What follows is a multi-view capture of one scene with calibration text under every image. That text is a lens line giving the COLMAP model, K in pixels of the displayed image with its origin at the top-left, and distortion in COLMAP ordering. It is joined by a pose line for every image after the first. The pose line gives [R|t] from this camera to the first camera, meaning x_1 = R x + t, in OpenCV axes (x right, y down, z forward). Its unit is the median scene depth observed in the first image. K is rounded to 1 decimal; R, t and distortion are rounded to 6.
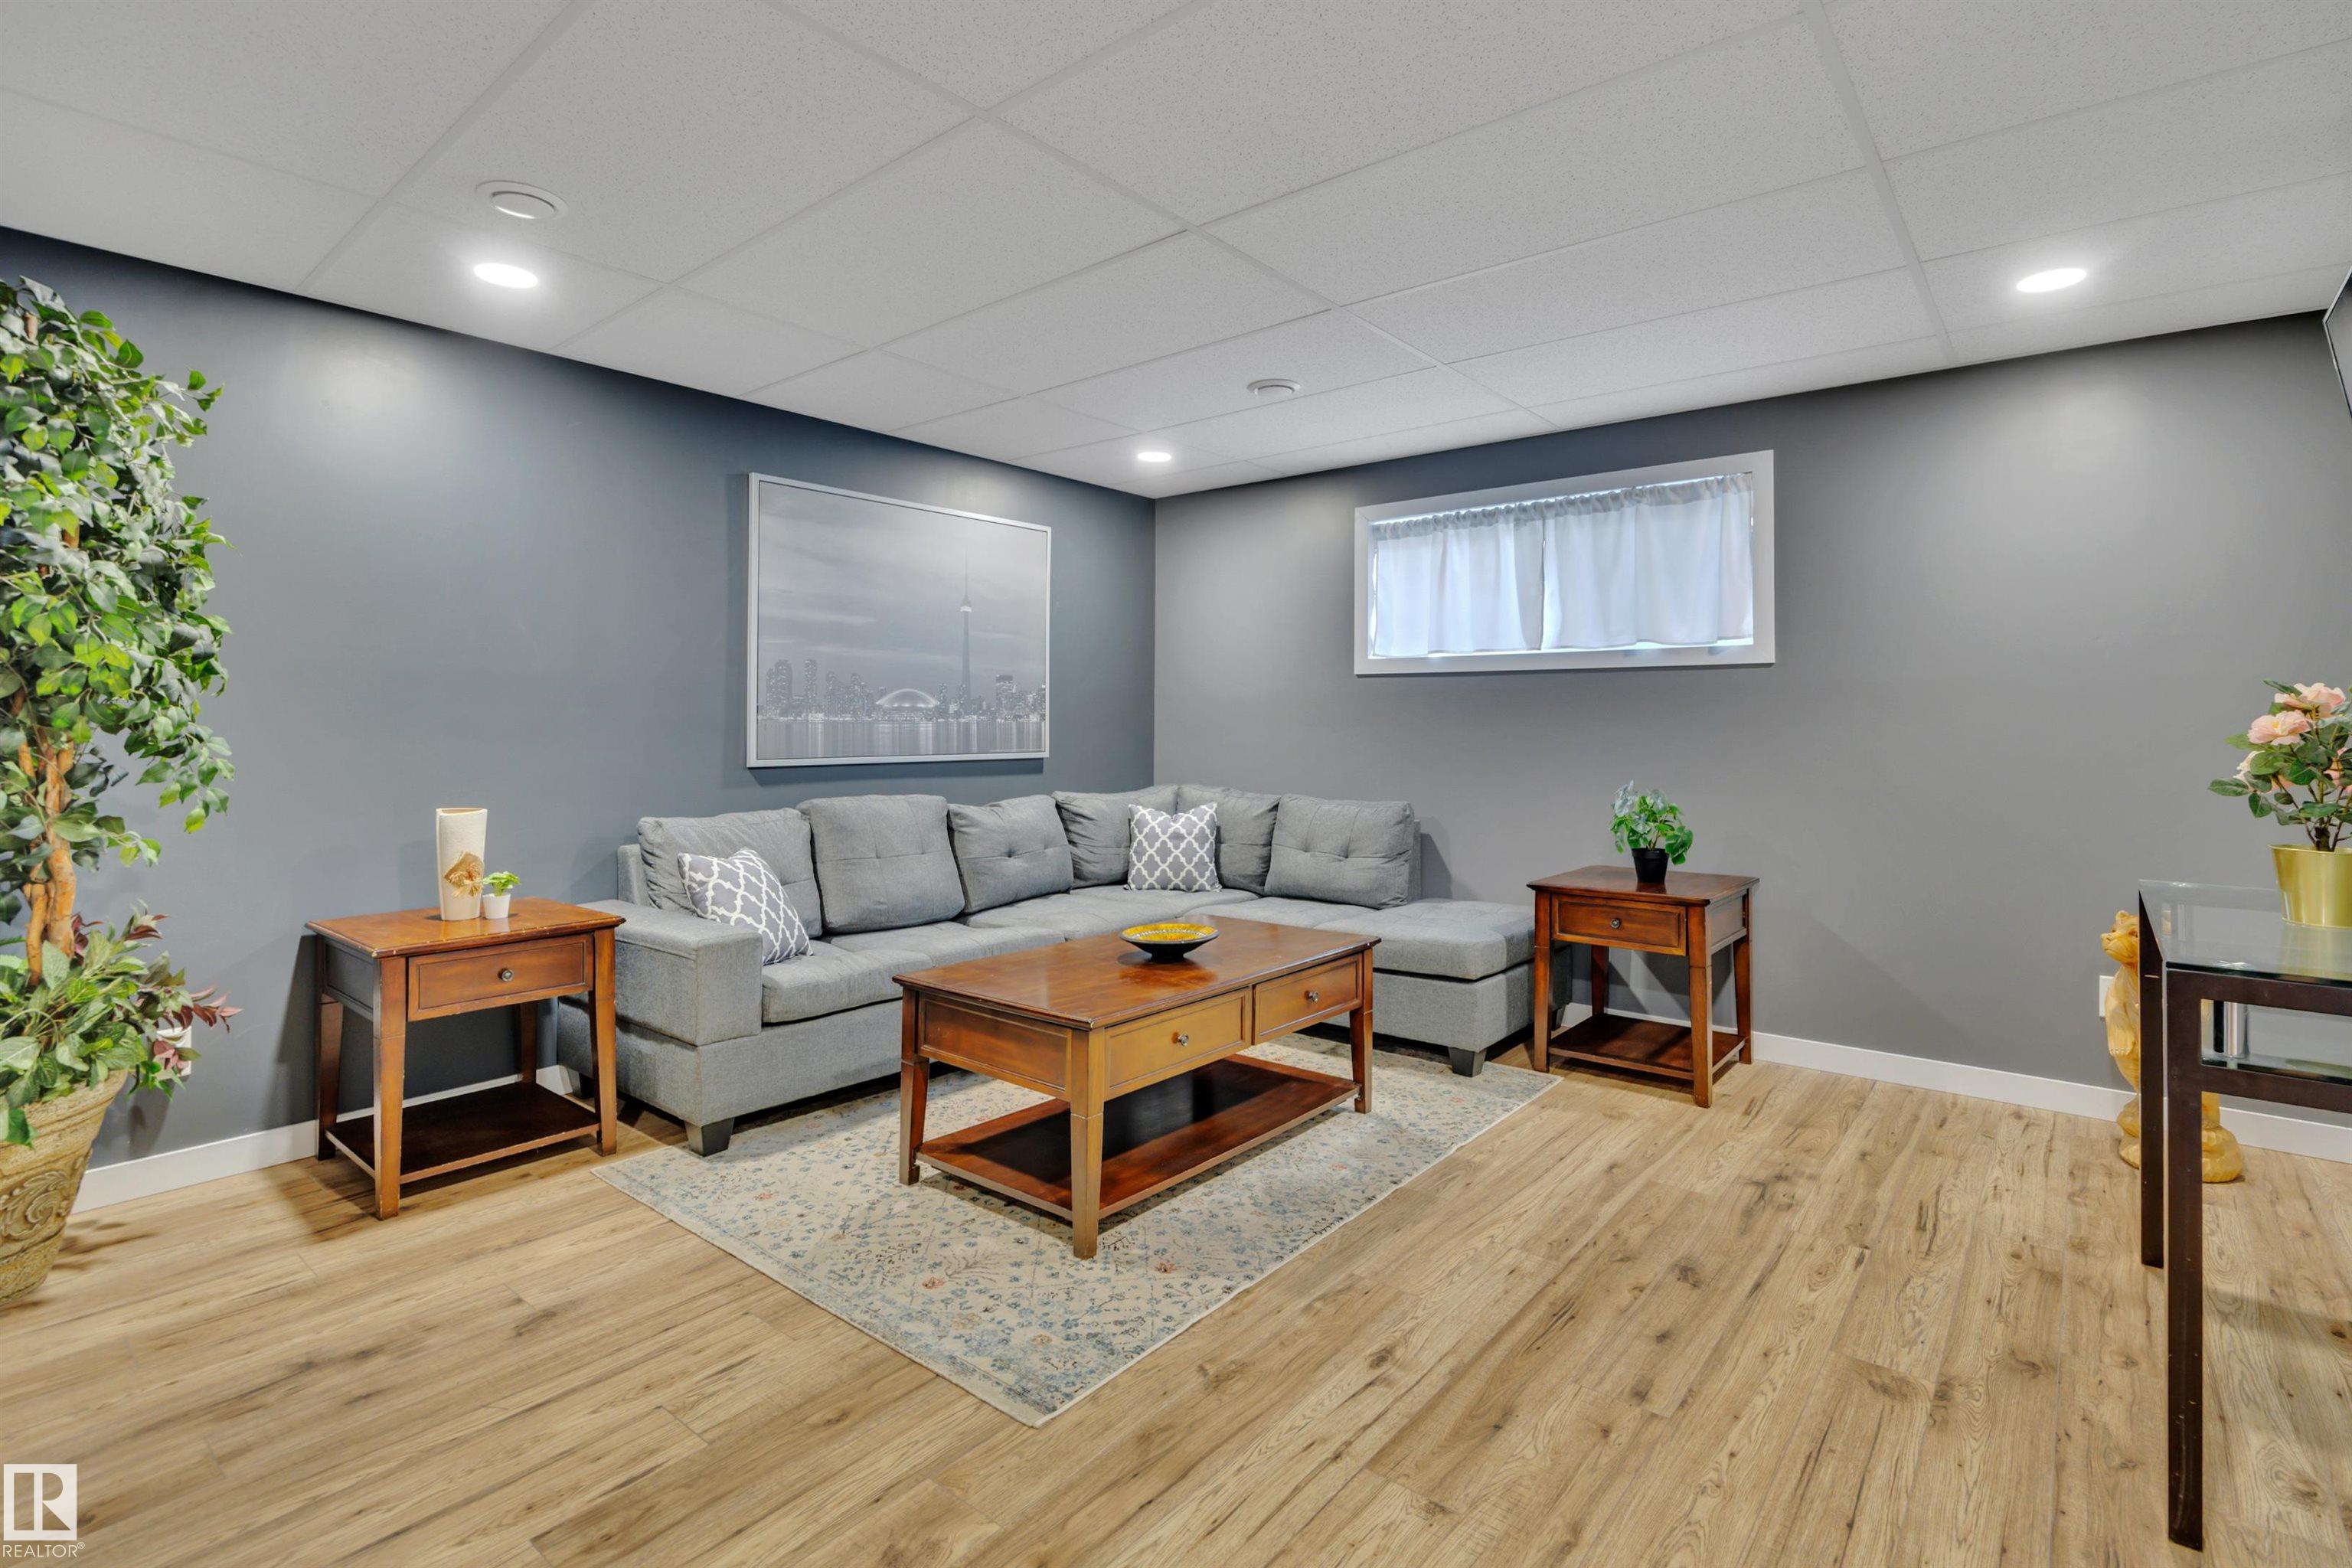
lens RADIAL K [[1106.3, 0, 1142.1], [0, 1106.3, 707.7], [0, 0, 1]] dist [-0.013344, 0.003573]
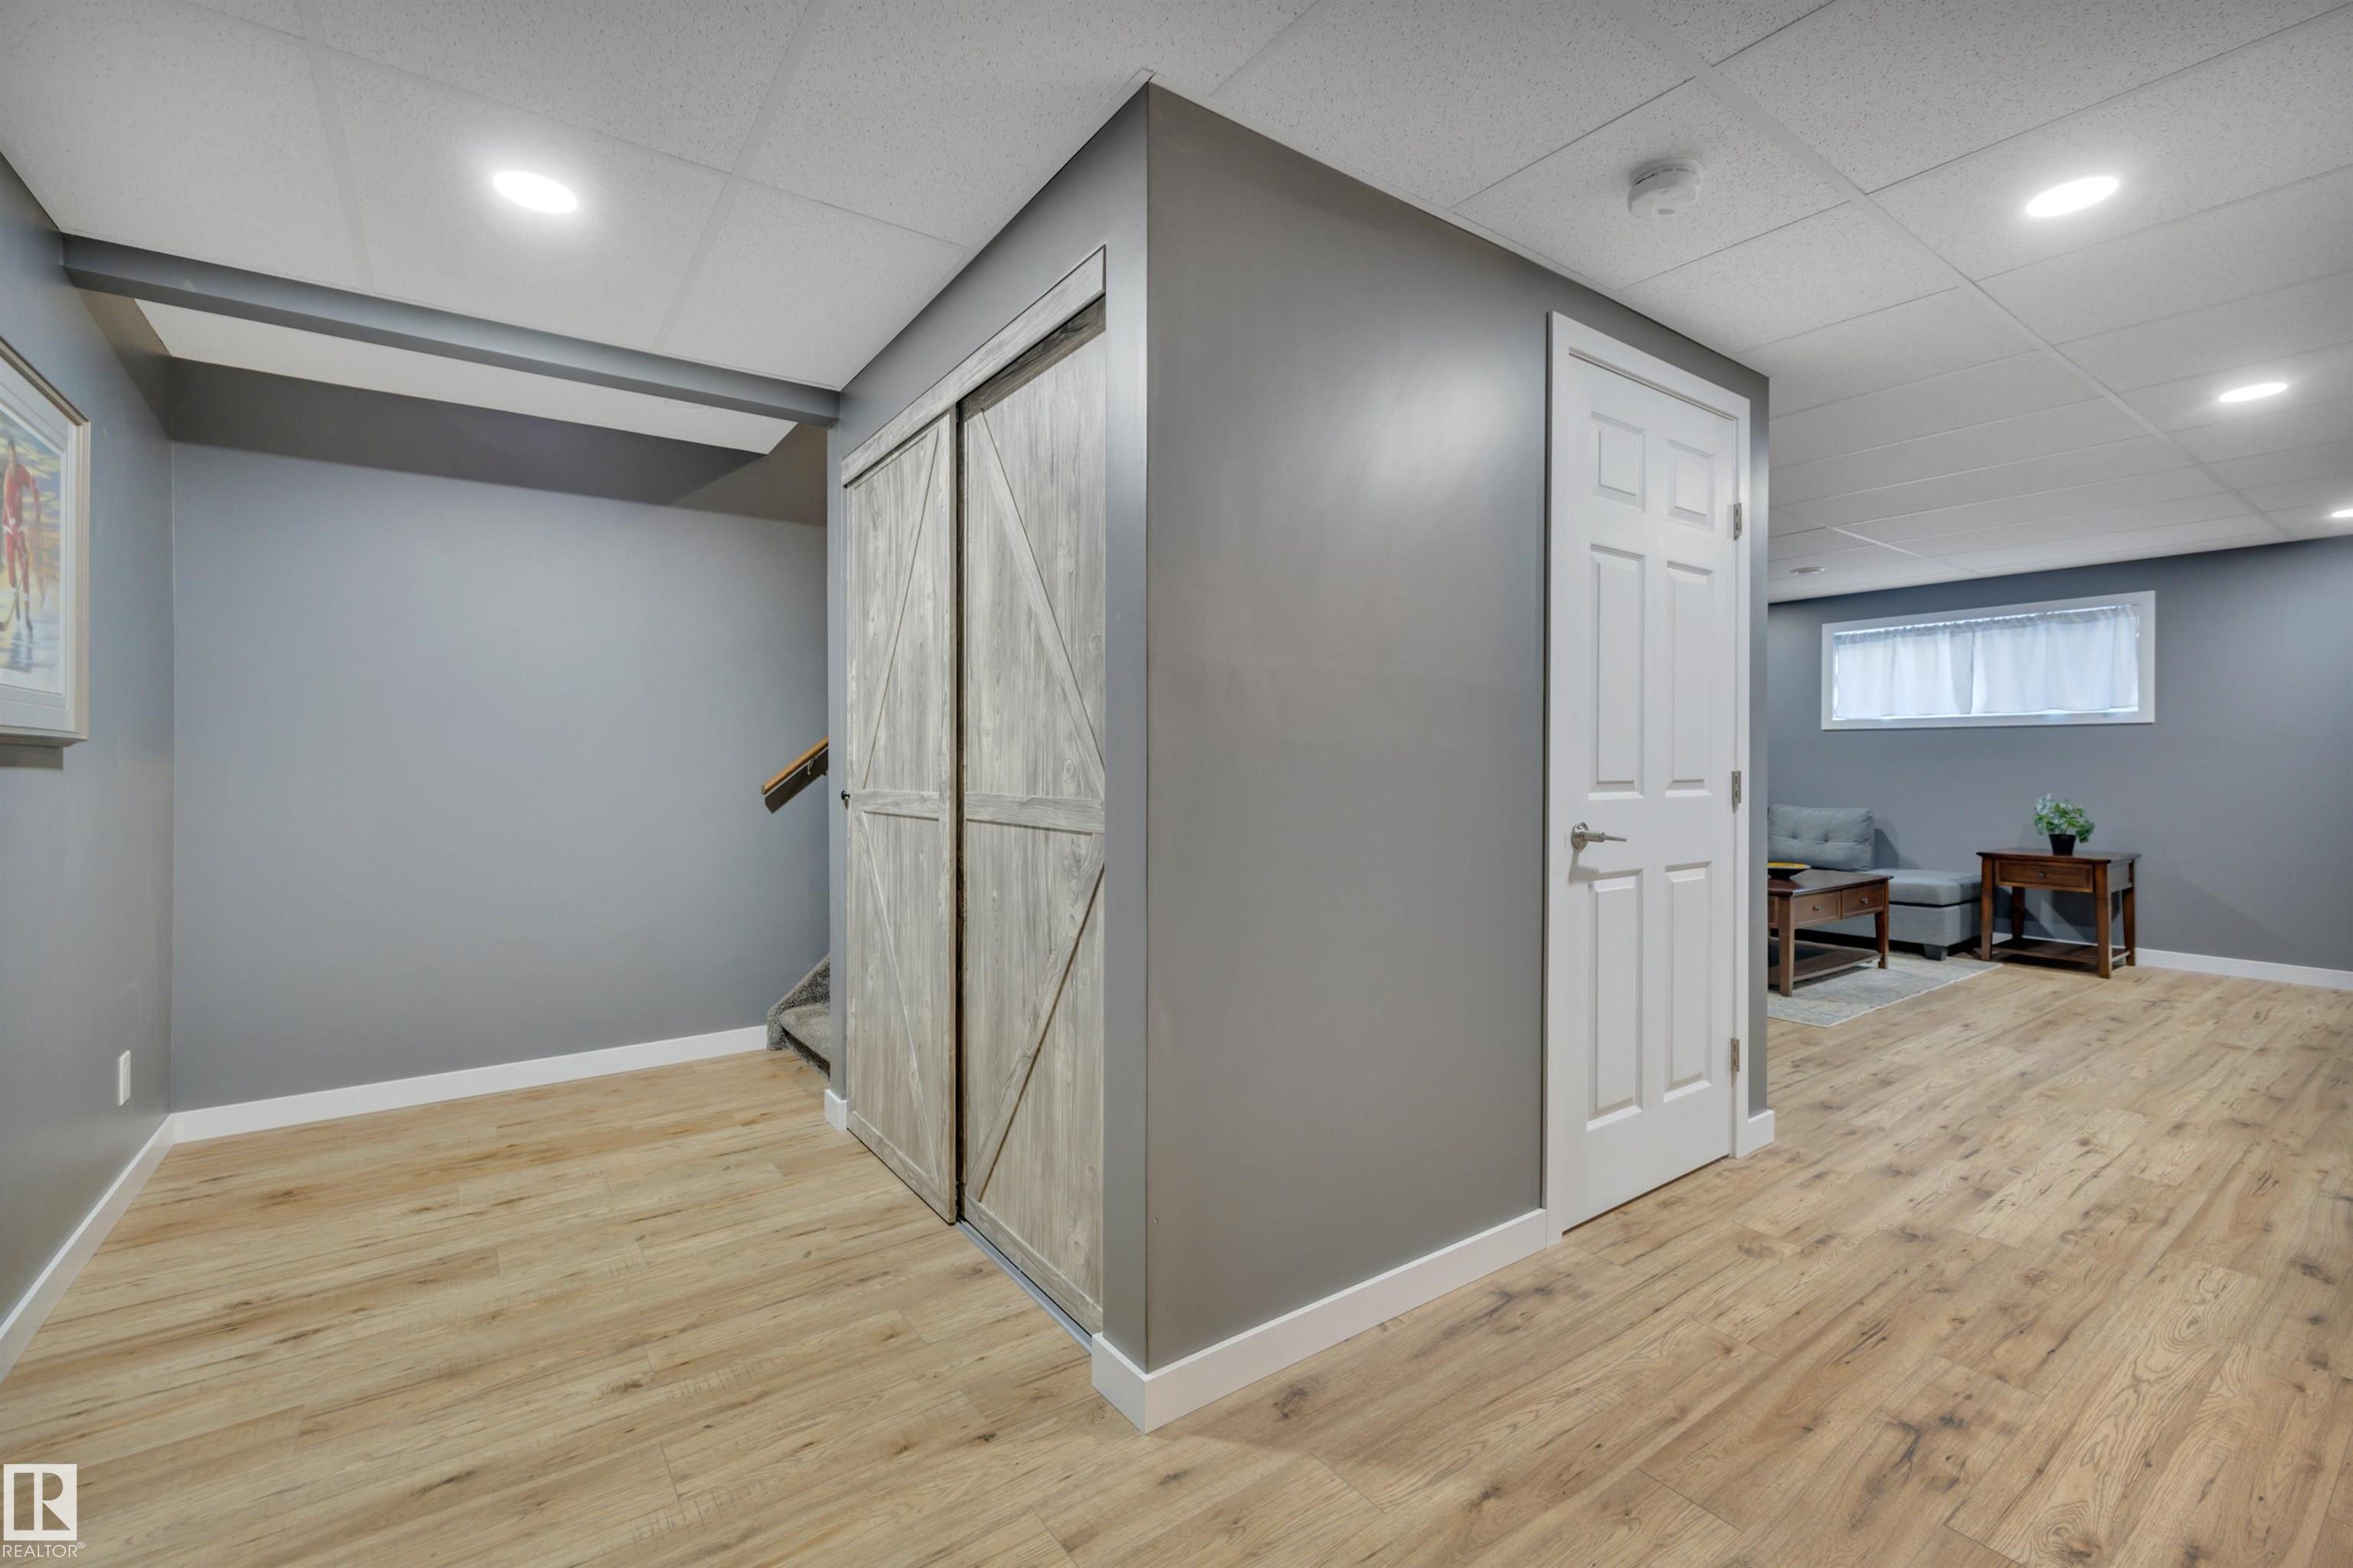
lens RADIAL K [[1001.9, 0, 1166.2], [0, 1001.9, 764.2], [0, 0, 1]] dist [0.012325, 0.001129]
pose [[0.973725, -0.001968, -0.227718, -0.498900], [0.004400, 0.999939, 0.010175, 0.000418], [0.227684, -0.010909, 0.973674, -0.782421]]
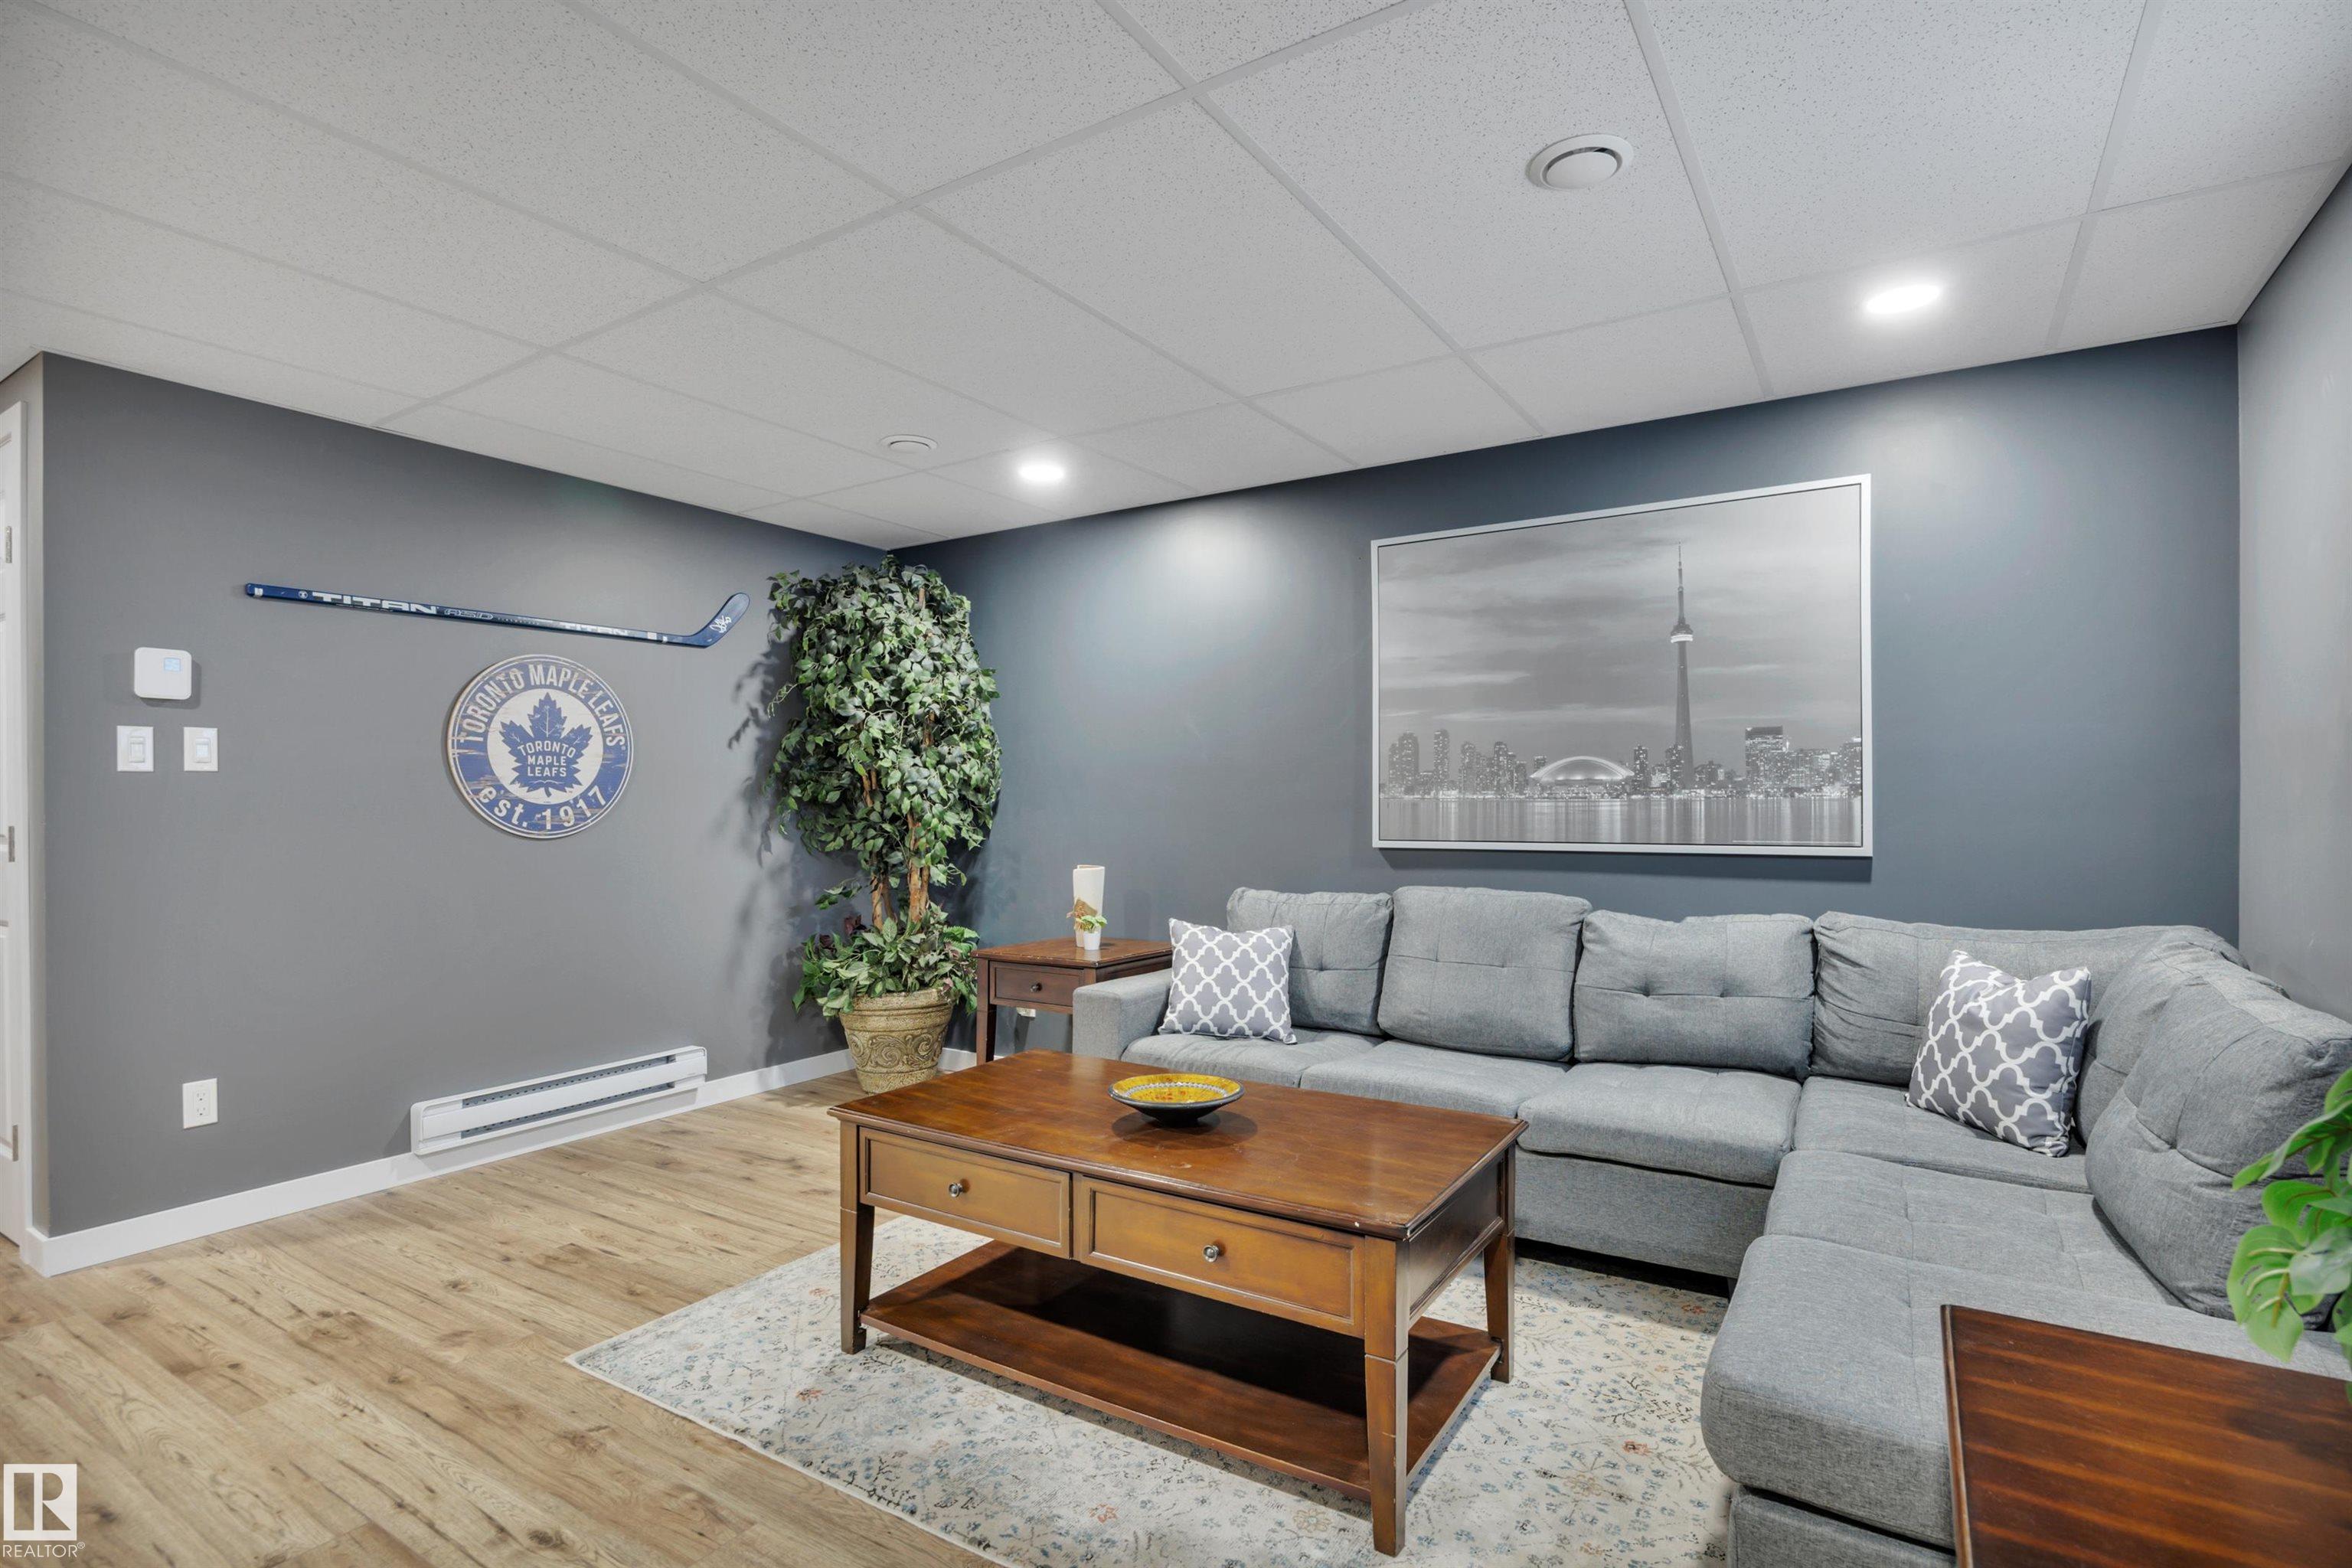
lens RADIAL K [[1106.3, 0, 1171.6], [0, 1106.3, 799.1], [0, 0, 1]] dist [-0.013344, 0.003573]
pose [[0.161085, -0.004788, -0.986929, 0.595193], [0.017363, 0.999847, -0.002017, 0.010917], [0.986788, -0.016811, 0.161144, 0.702935]]
